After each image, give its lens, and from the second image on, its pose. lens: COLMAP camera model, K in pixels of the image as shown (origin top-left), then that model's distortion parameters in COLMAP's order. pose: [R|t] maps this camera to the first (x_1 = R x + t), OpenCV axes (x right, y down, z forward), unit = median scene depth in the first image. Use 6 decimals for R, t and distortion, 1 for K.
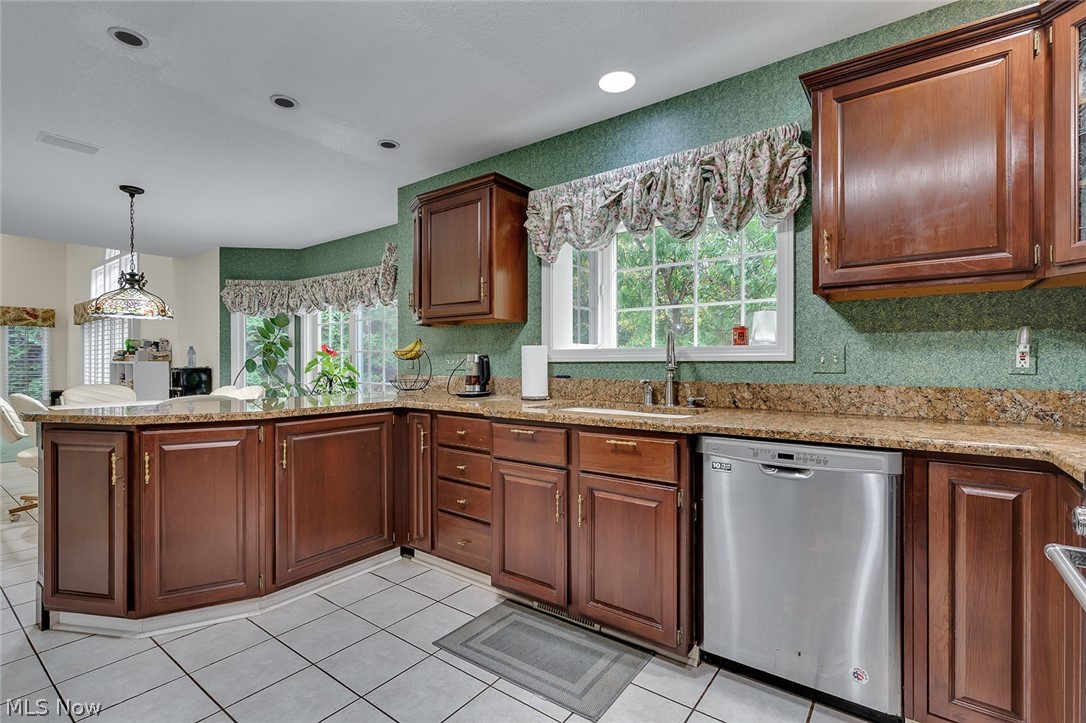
lens RADIAL K [[493.7, 0, 525.1], [0, 493.7, 364.1], [0, 0, 1]] dist [-0.002708, 0.001206]
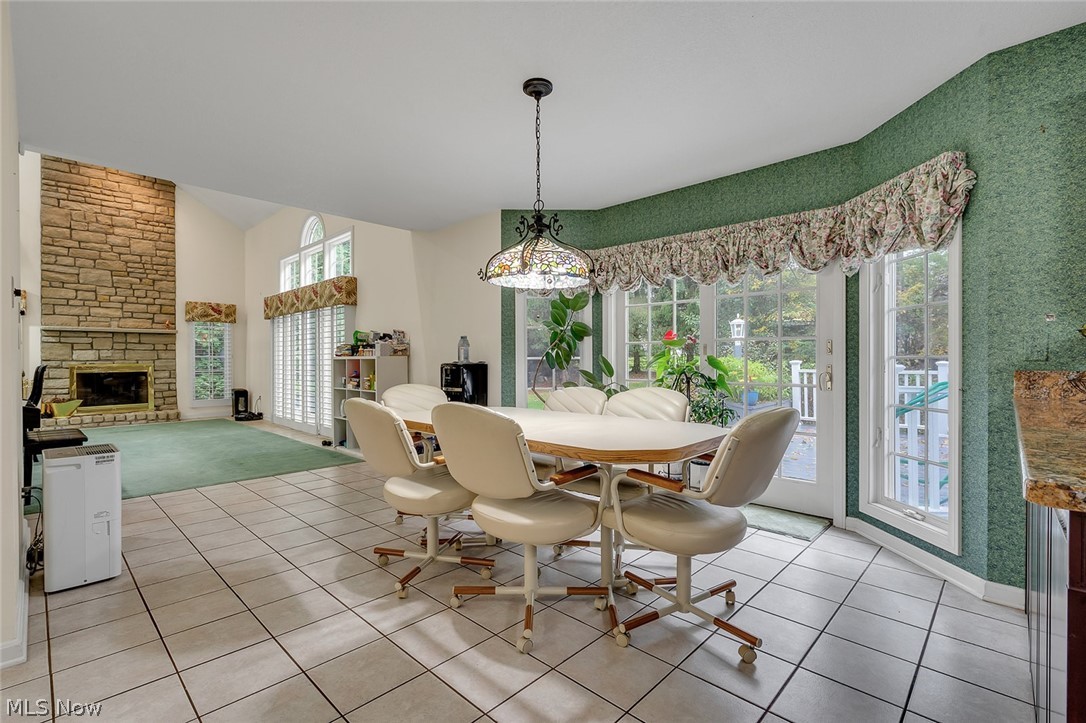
lens RADIAL K [[493.7, 0, 538.7], [0, 493.7, 362.2], [0, 0, 1]] dist [-0.002708, 0.001206]
pose [[0.991733, -0.002091, -0.128305, -0.712231], [0.001956, 0.999997, -0.001182, 0.010423], [0.128307, 0.000921, 0.991734, 0.354328]]
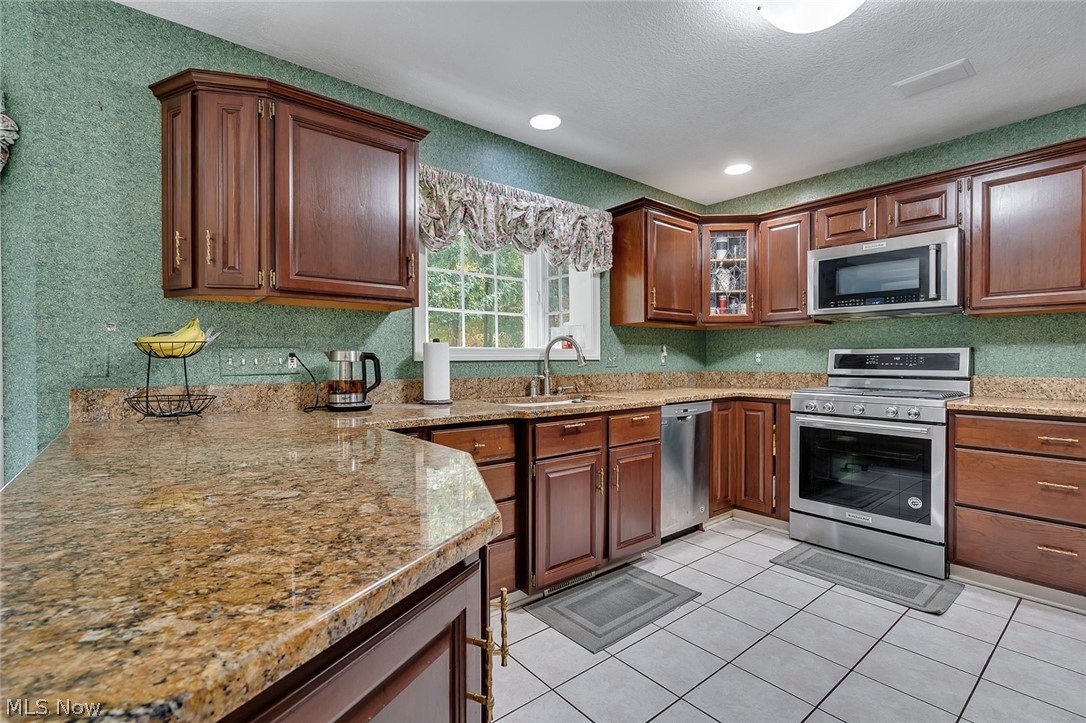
lens RADIAL K [[493.7, 0, 544.1], [0, 493.7, 364.9], [0, 0, 1]] dist [-0.002708, 0.001206]
pose [[0.232000, -0.011501, 0.972648, -0.588905], [0.005476, 0.999930, 0.010518, -0.004185], [-0.972700, 0.002887, 0.232046, 0.449456]]
